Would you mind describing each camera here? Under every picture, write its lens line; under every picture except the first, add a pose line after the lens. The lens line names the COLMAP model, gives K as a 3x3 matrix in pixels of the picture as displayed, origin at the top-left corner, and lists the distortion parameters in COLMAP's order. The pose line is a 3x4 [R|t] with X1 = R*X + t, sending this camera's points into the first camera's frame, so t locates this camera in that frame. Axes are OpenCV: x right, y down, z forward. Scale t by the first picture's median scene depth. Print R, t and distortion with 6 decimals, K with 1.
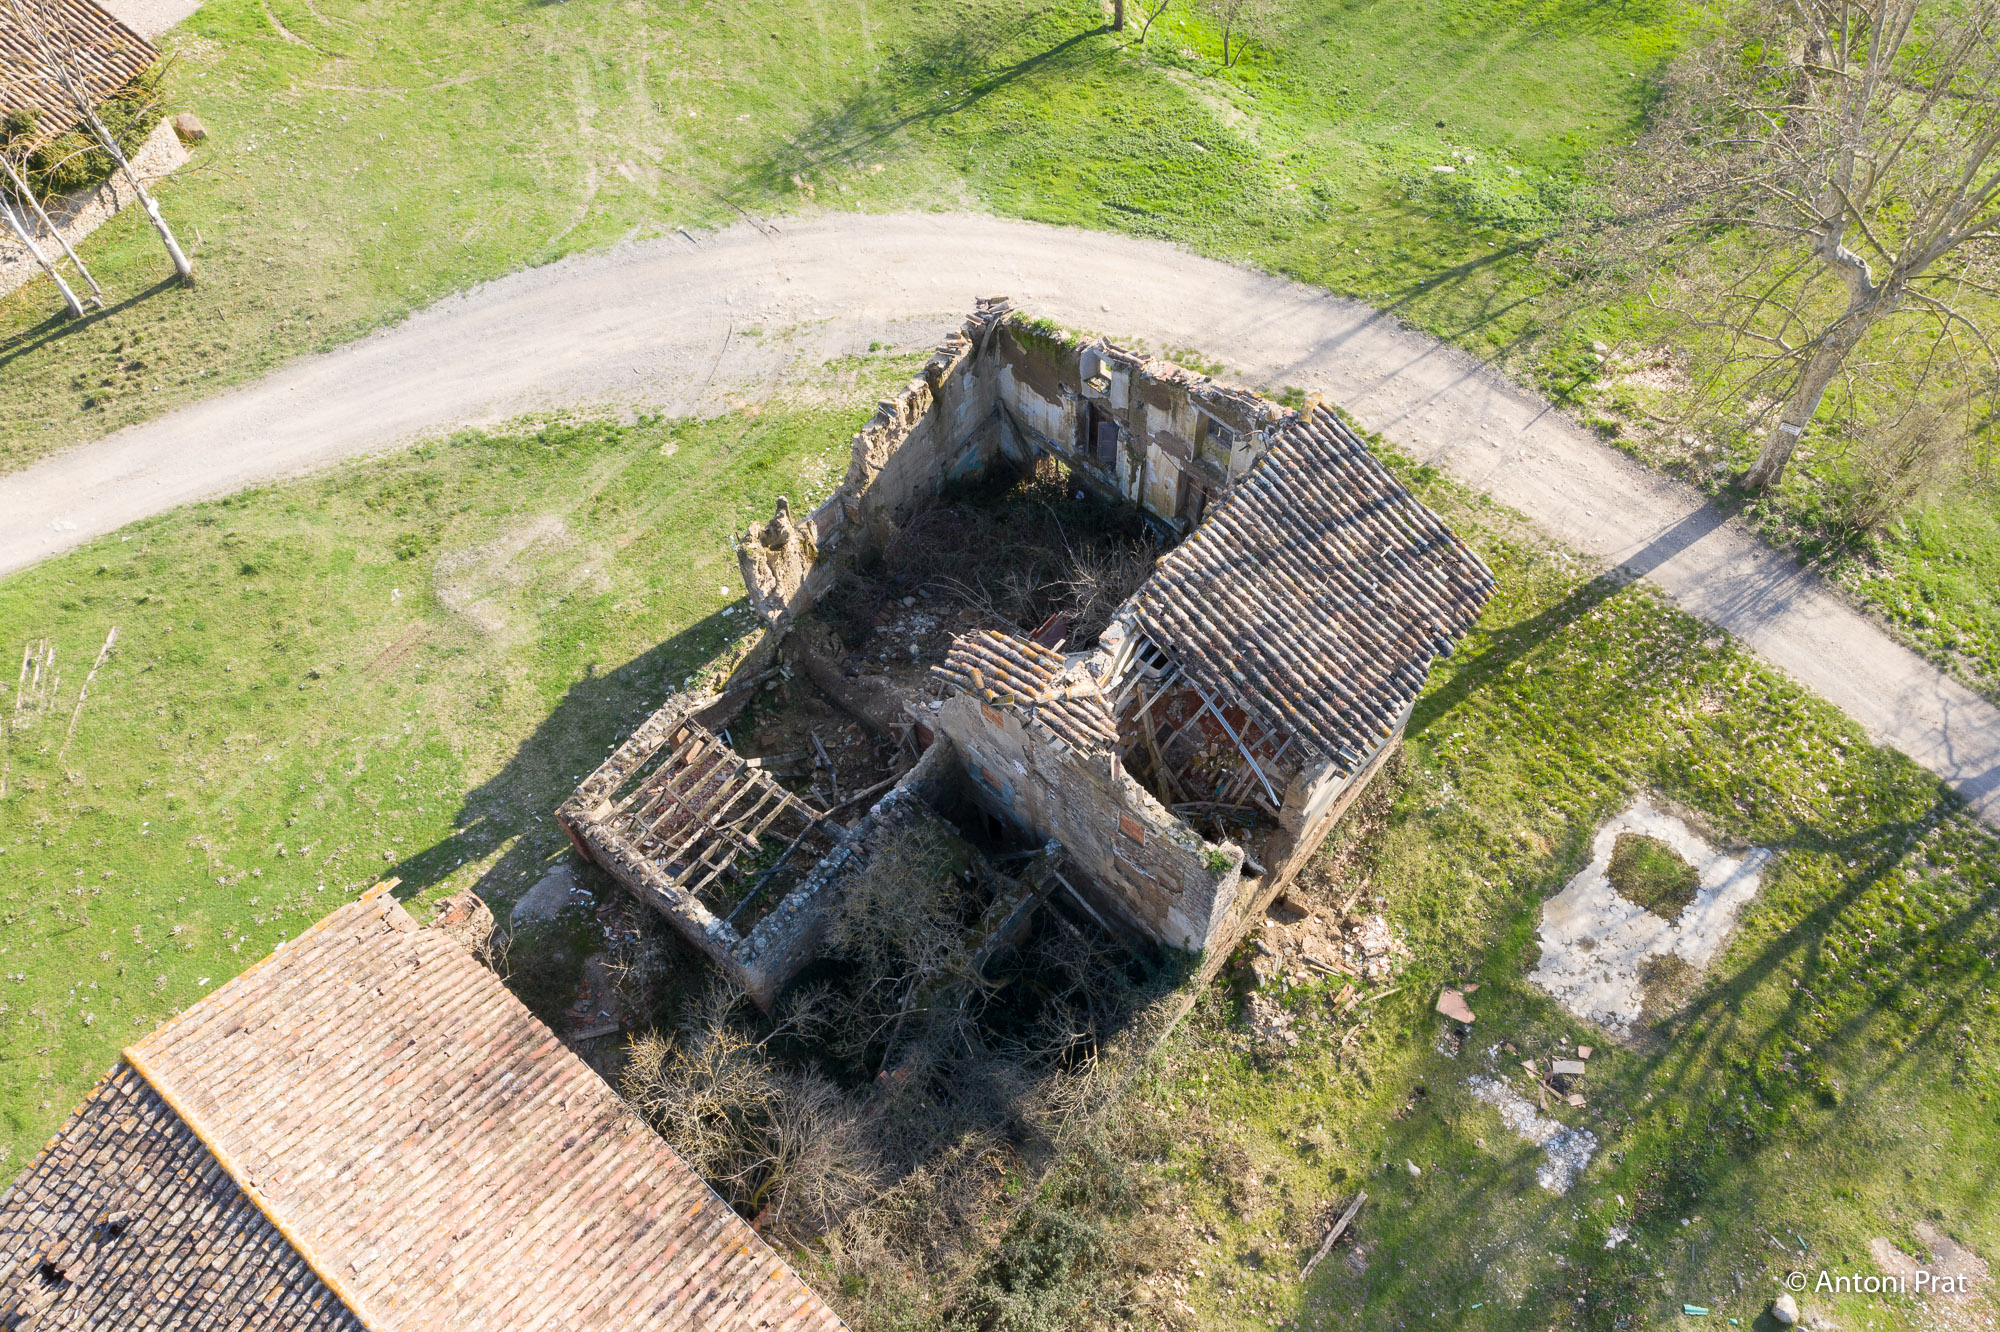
lens RADIAL K [[1567.0, 0, 988.9], [0, 1567.0, 675.3], [0, 0, 1]] dist [-0.015410, 0.000064]
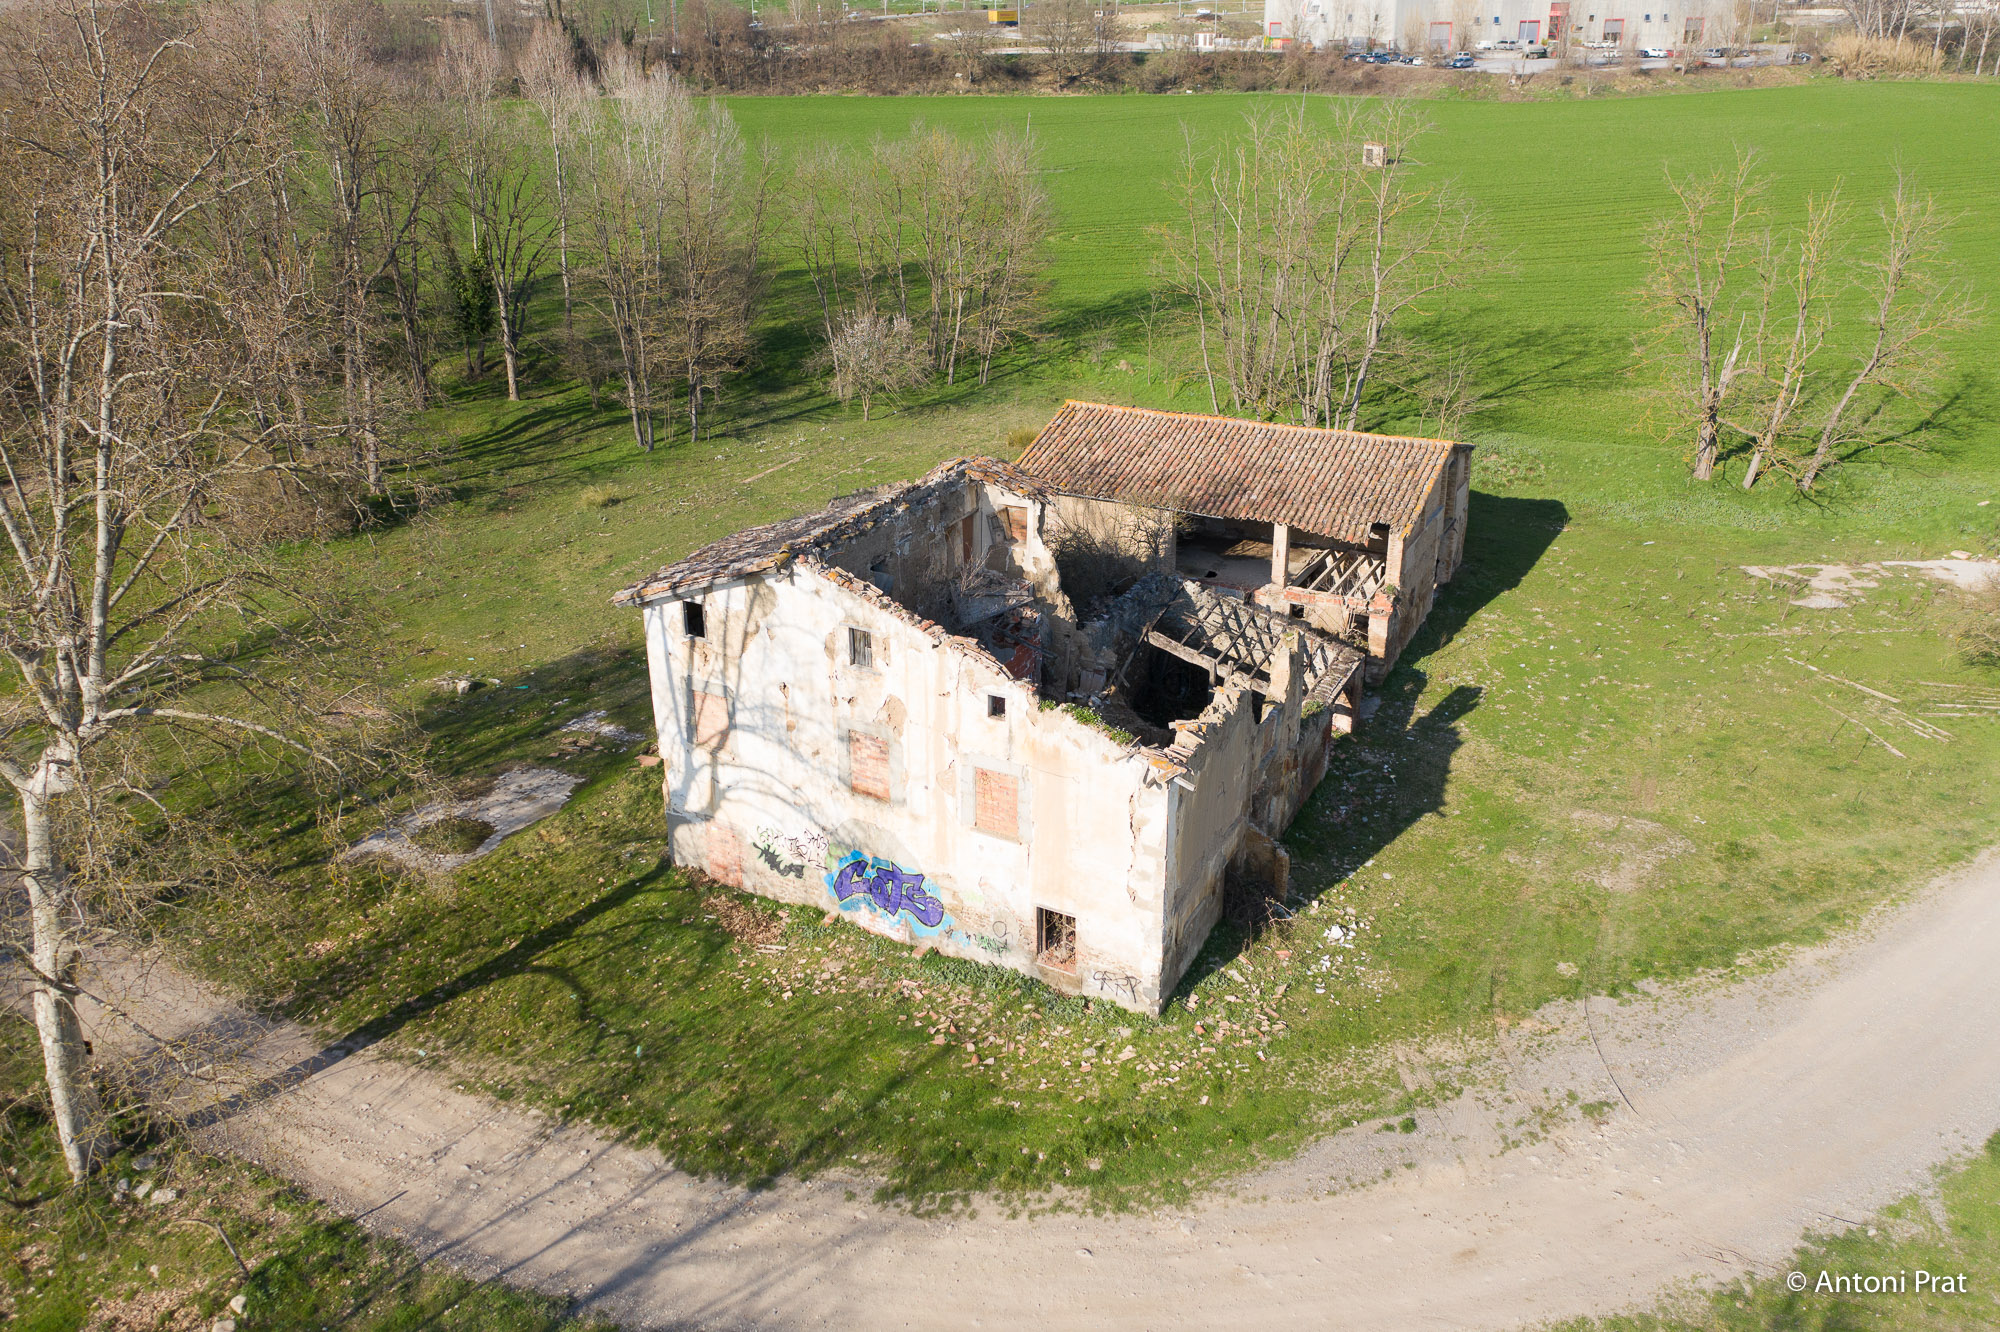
lens RADIAL K [[1567.0, 0, 988.9], [0, 1567.0, 675.3], [0, 0, 1]] dist [-0.015410, 0.000064]
pose [[-0.976534, 0.115860, -0.181541, 0.201505], [-0.164393, 0.143536, 0.975896, -0.874895], [0.139125, 0.982840, -0.121121, 0.905382]]
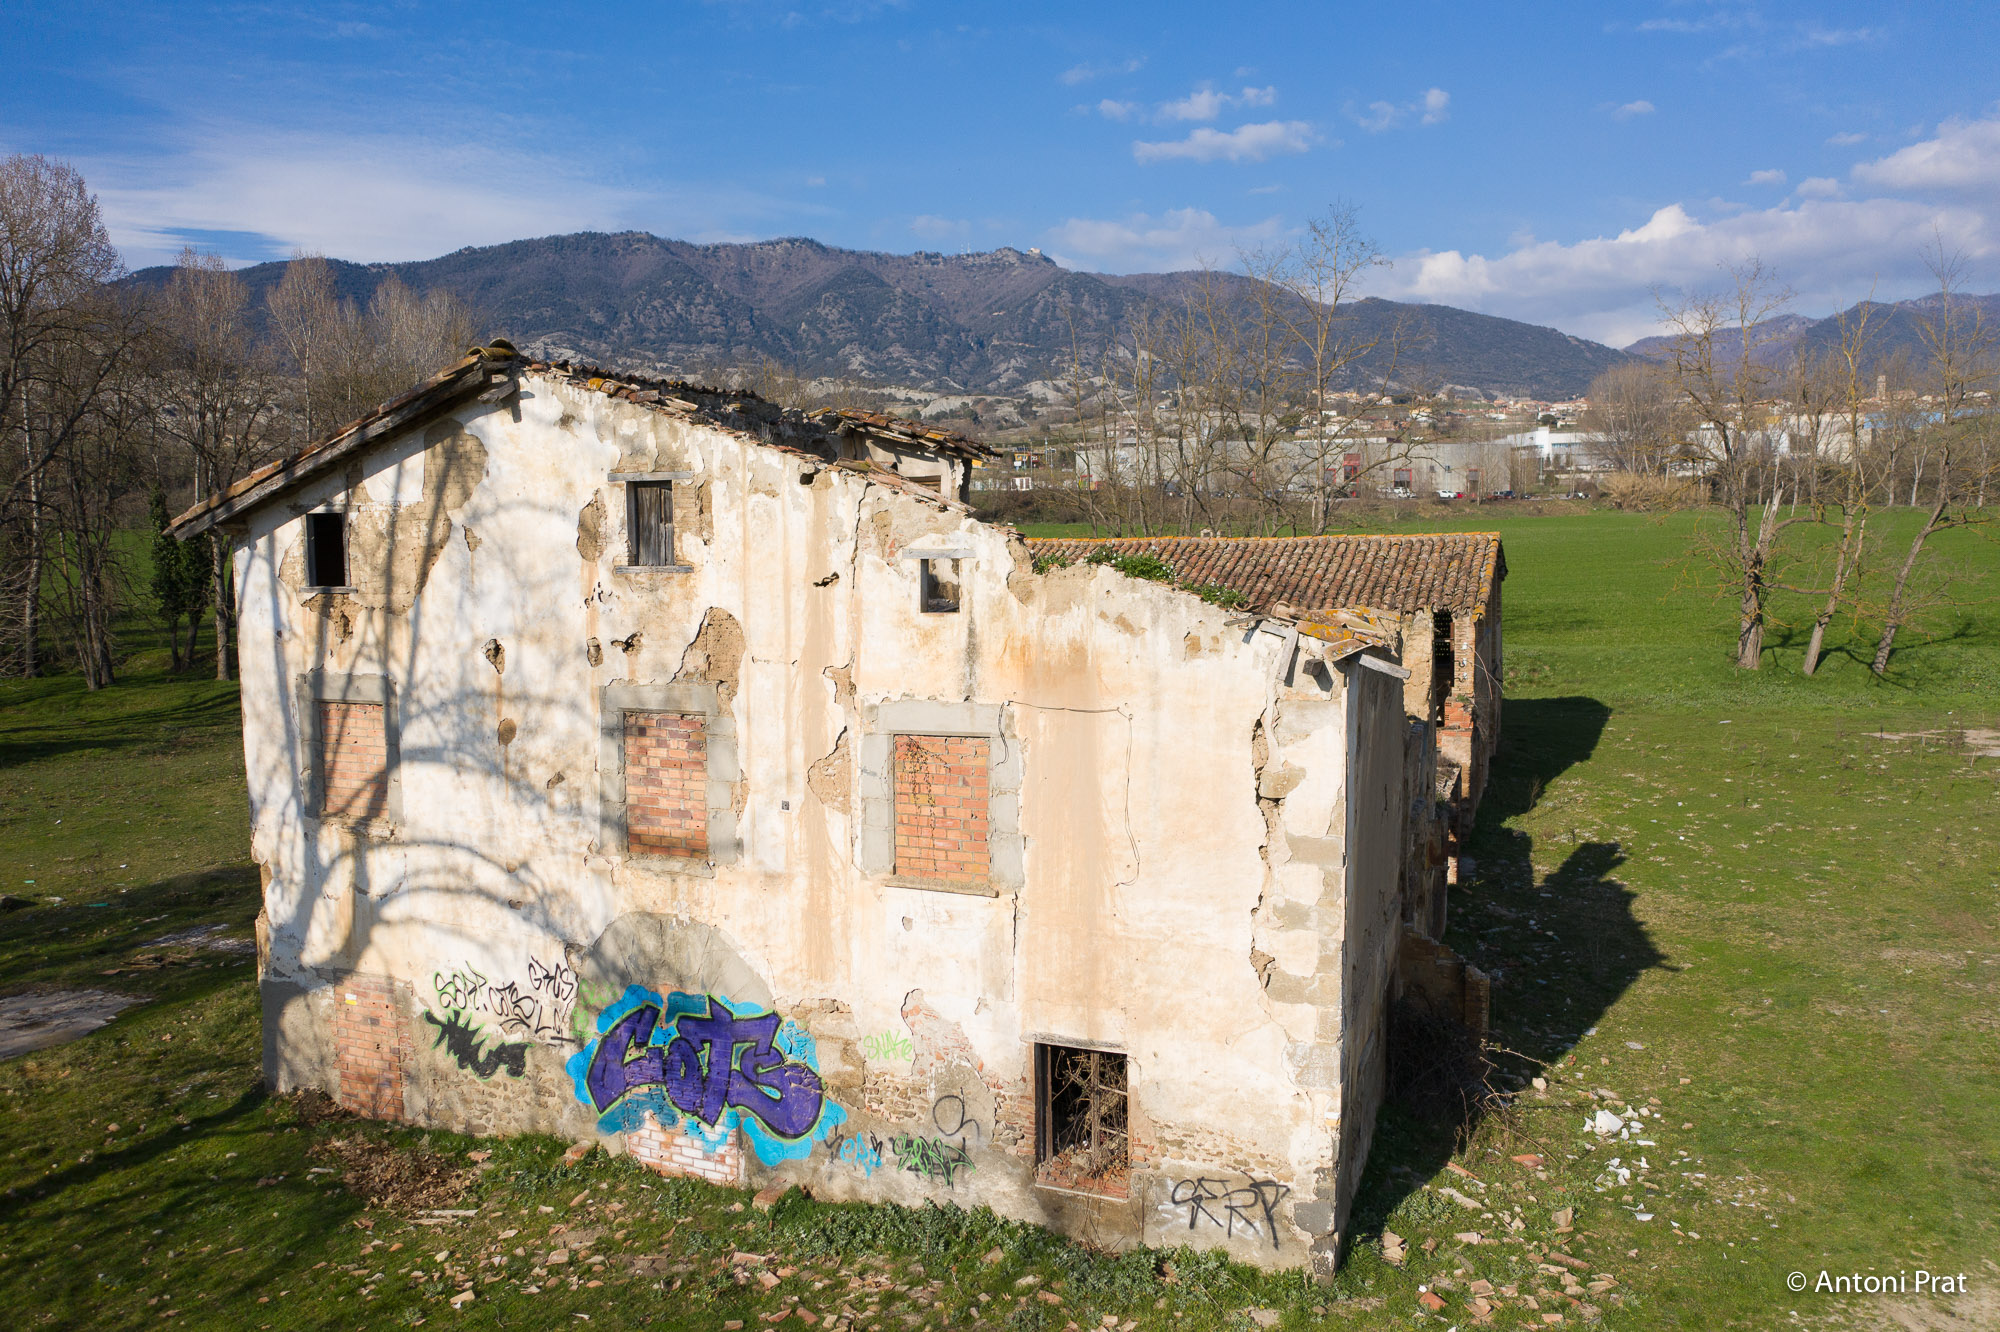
lens RADIAL K [[1567.0, 0, 988.9], [0, 1567.0, 675.3], [0, 0, 1]] dist [-0.015410, 0.000064]
pose [[-0.945202, 0.063133, -0.320324, 0.168320], [-0.262907, 0.434546, 0.861423, -0.449106], [0.193579, 0.898434, -0.394136, 0.987876]]
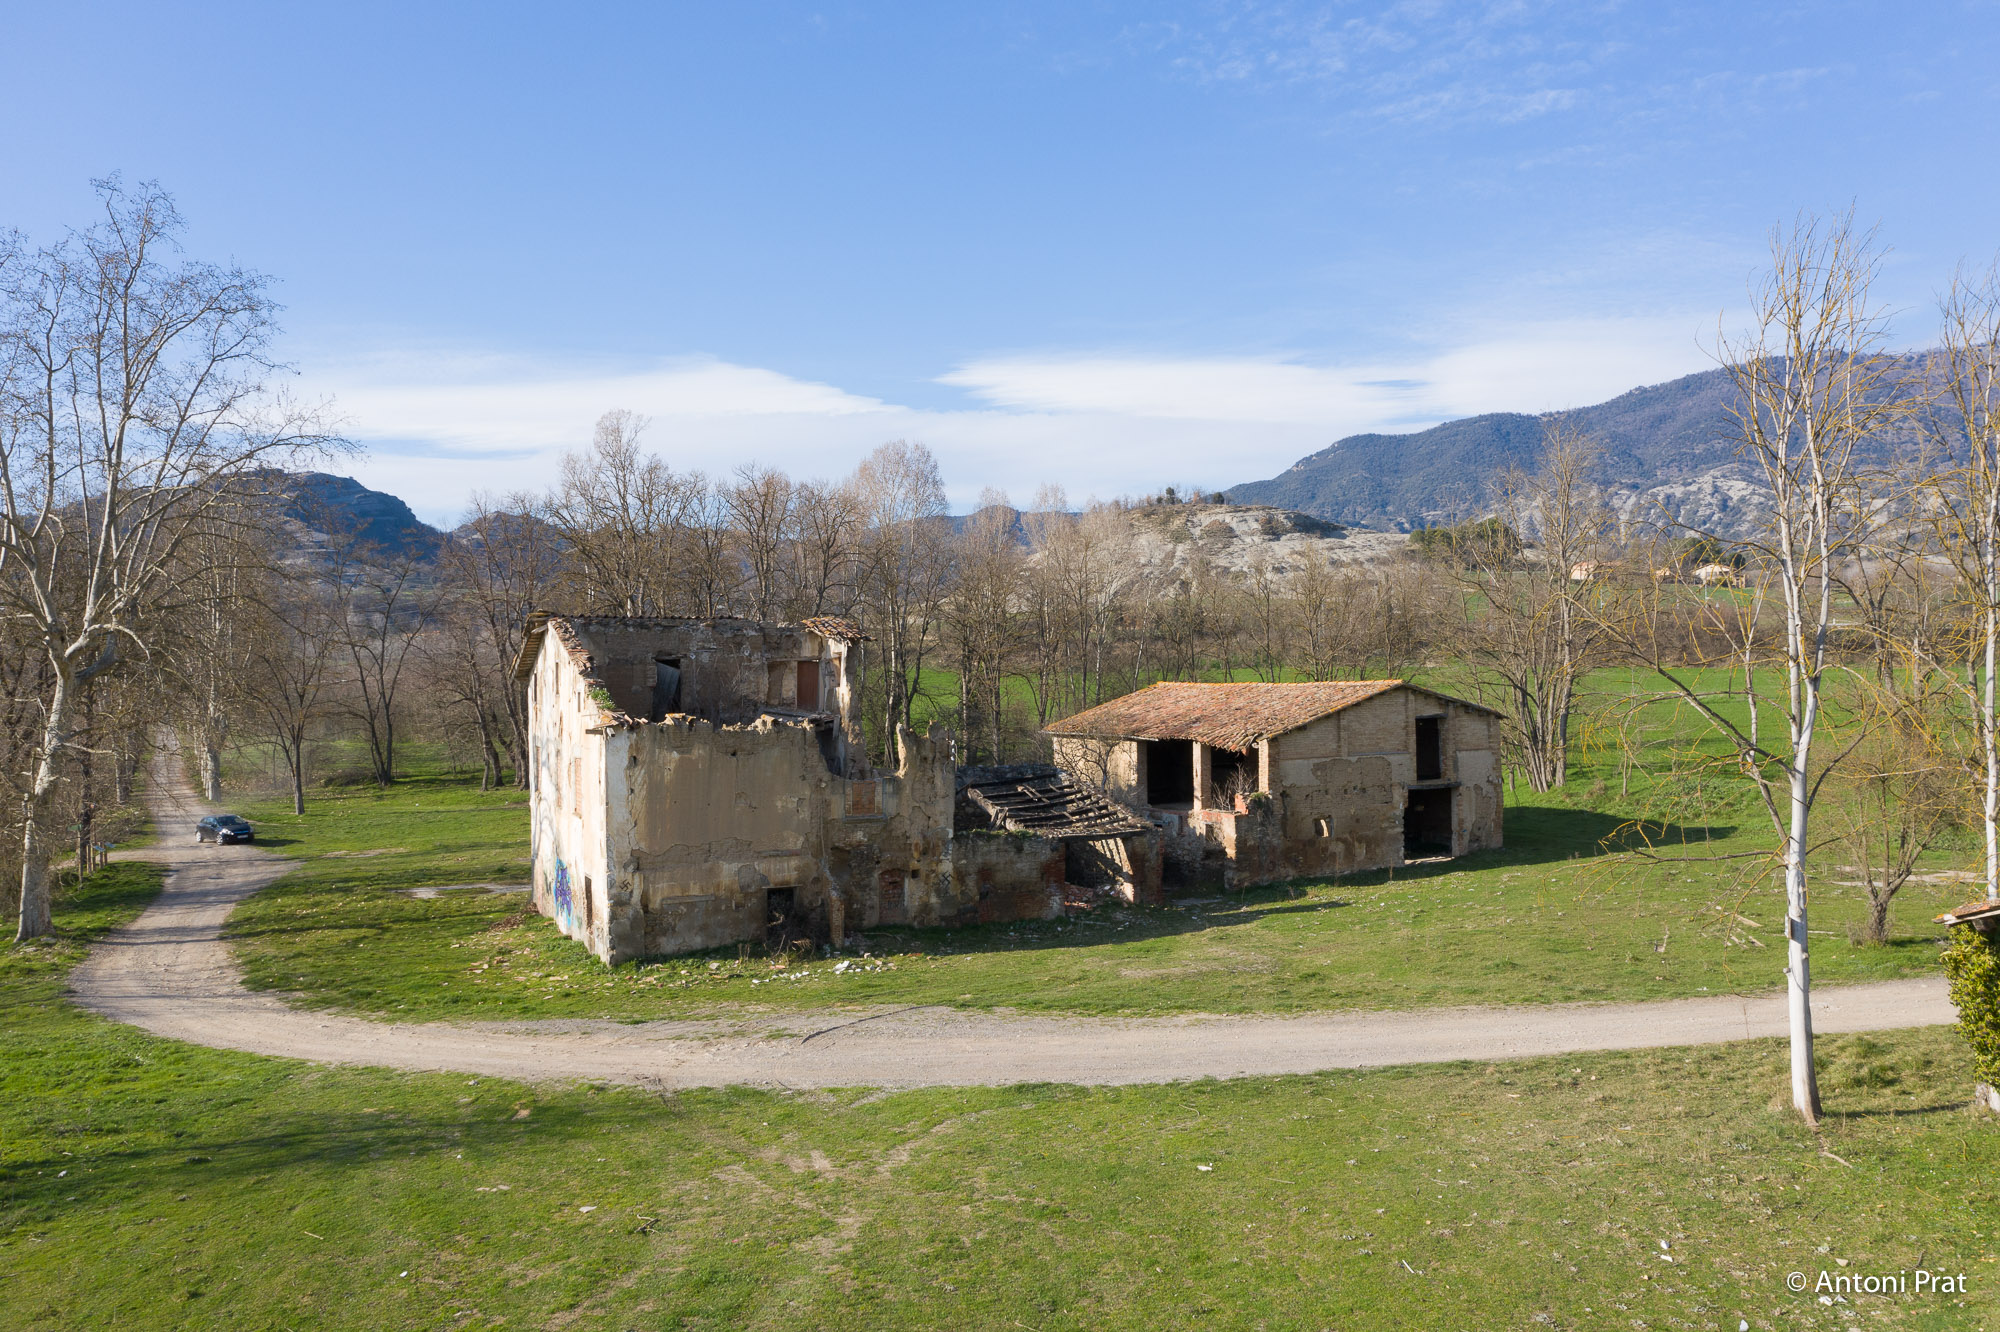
lens RADIAL K [[1567.0, 0, 988.9], [0, 1567.0, 675.3], [0, 0, 1]] dist [-0.015410, 0.000064]
pose [[-0.925779, 0.032313, 0.376681, -0.500639], [0.339475, 0.509578, 0.790624, -0.811204], [-0.166400, 0.859817, -0.482727, 1.222306]]
